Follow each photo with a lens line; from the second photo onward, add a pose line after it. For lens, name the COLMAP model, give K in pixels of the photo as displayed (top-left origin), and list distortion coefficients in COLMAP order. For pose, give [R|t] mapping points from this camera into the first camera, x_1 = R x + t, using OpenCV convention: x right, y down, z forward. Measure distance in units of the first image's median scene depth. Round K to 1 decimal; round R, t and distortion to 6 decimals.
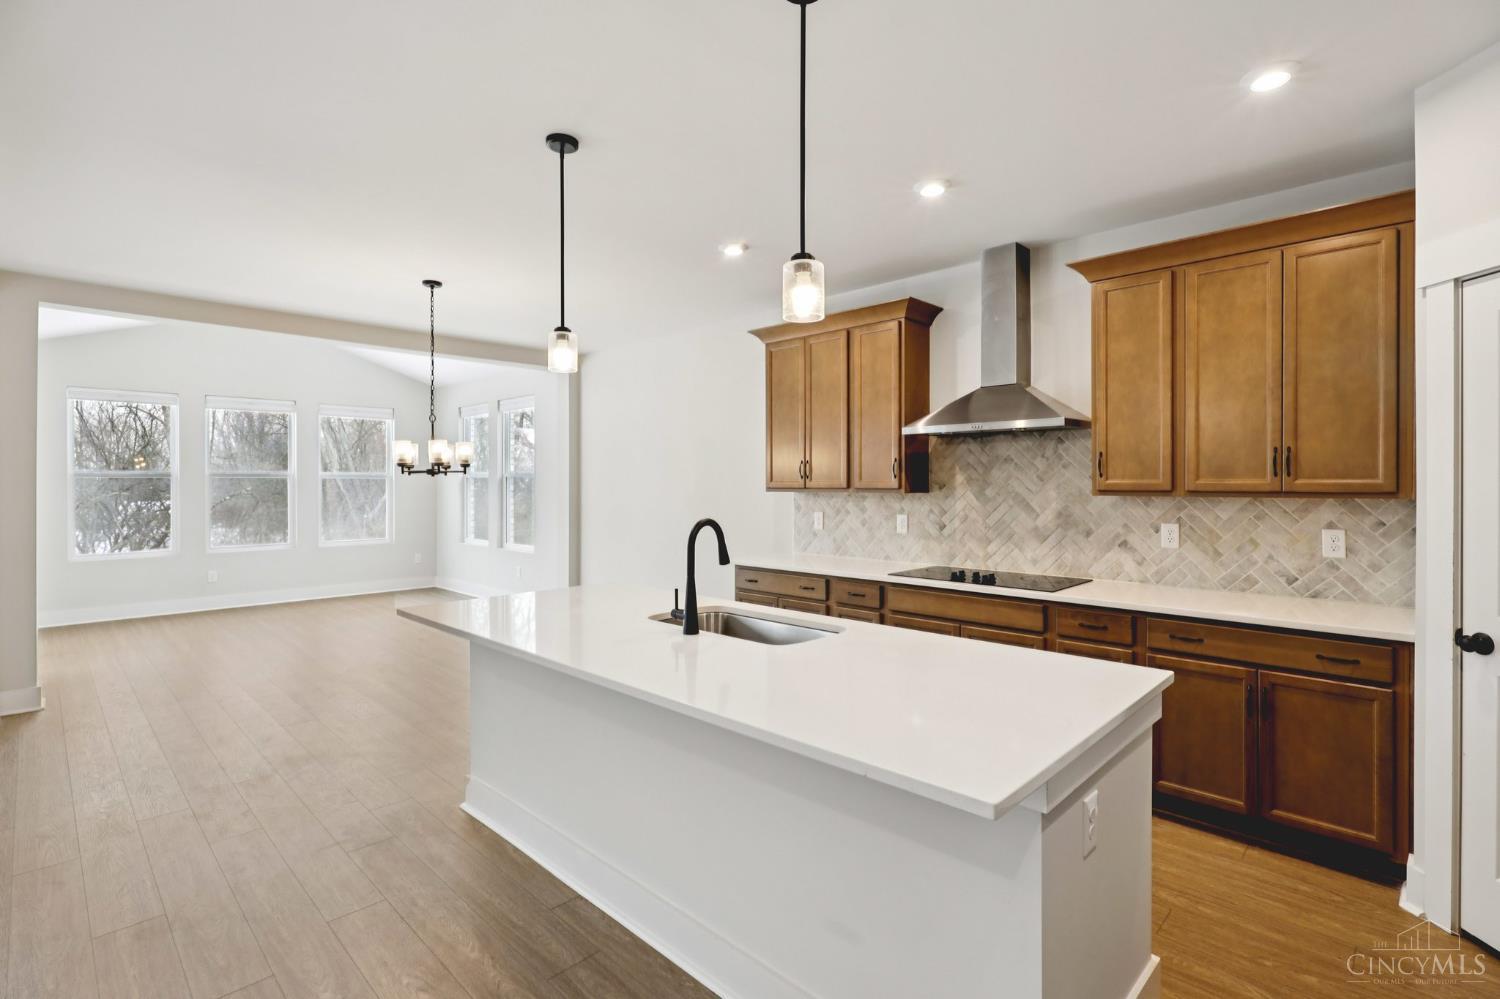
lens RADIAL K [[692.5, 0, 754.0], [0, 692.5, 486.9], [0, 0, 1]] dist [0.003672, -0.000310]
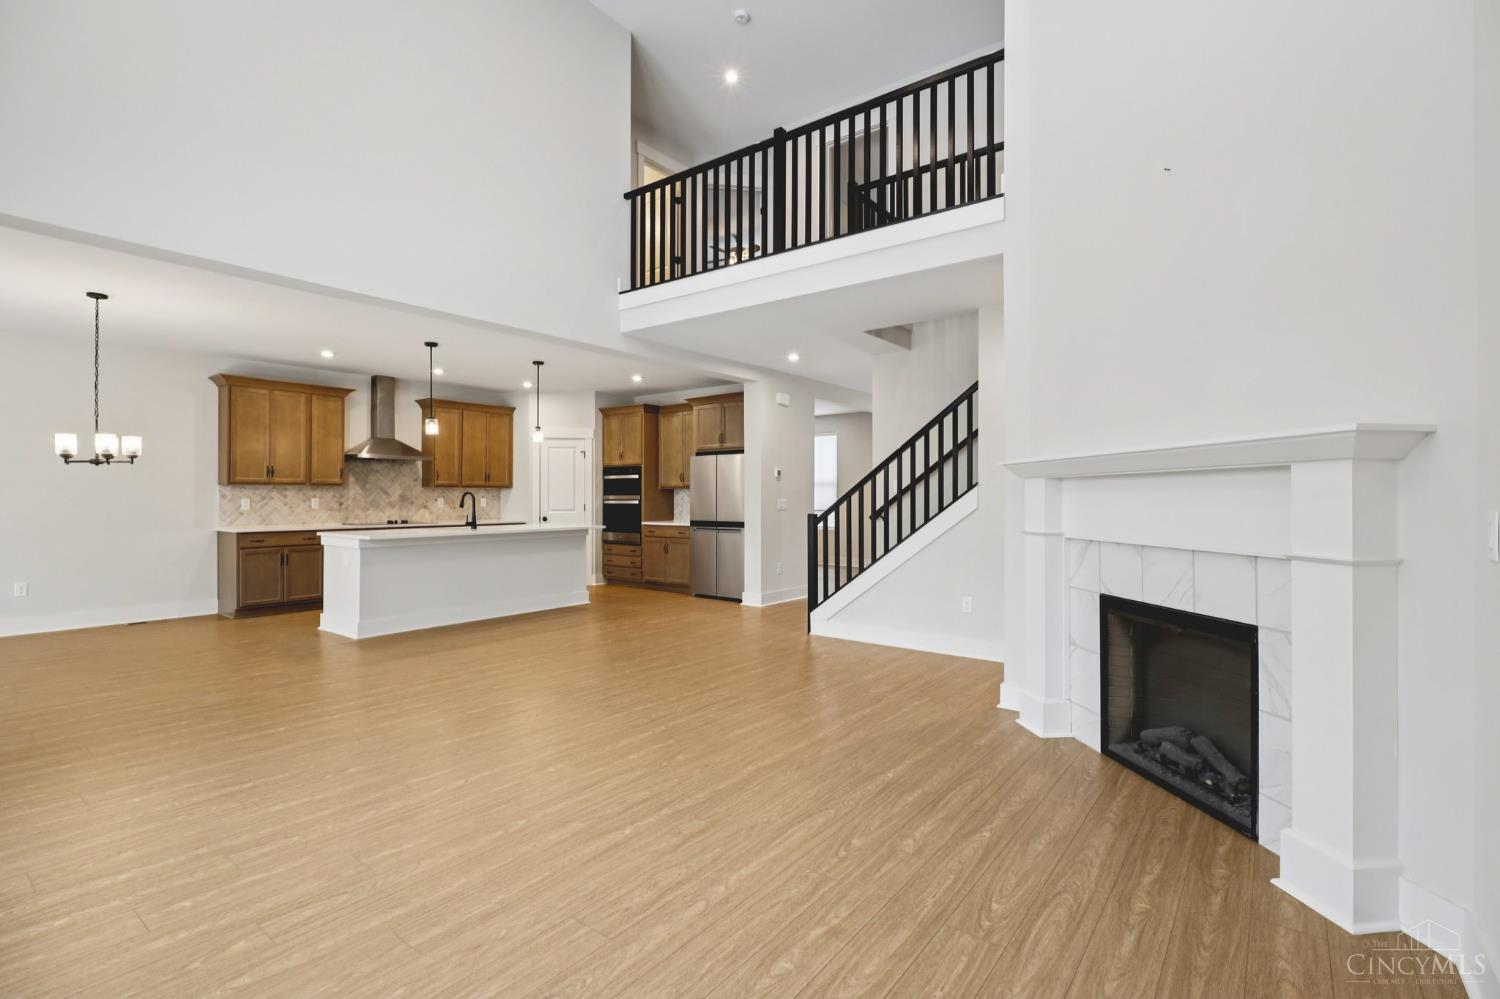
lens RADIAL K [[687.7, 0, 748.2], [0, 687.7, 511.2], [0, 0, 1]] dist [-0.018468, -0.000227]
pose [[-0.112322, -0.021410, 0.993441, -1.694241], [0.001769, 0.999762, 0.021746, 0.036678], [-0.993670, 0.004200, -0.112257, 0.070605]]
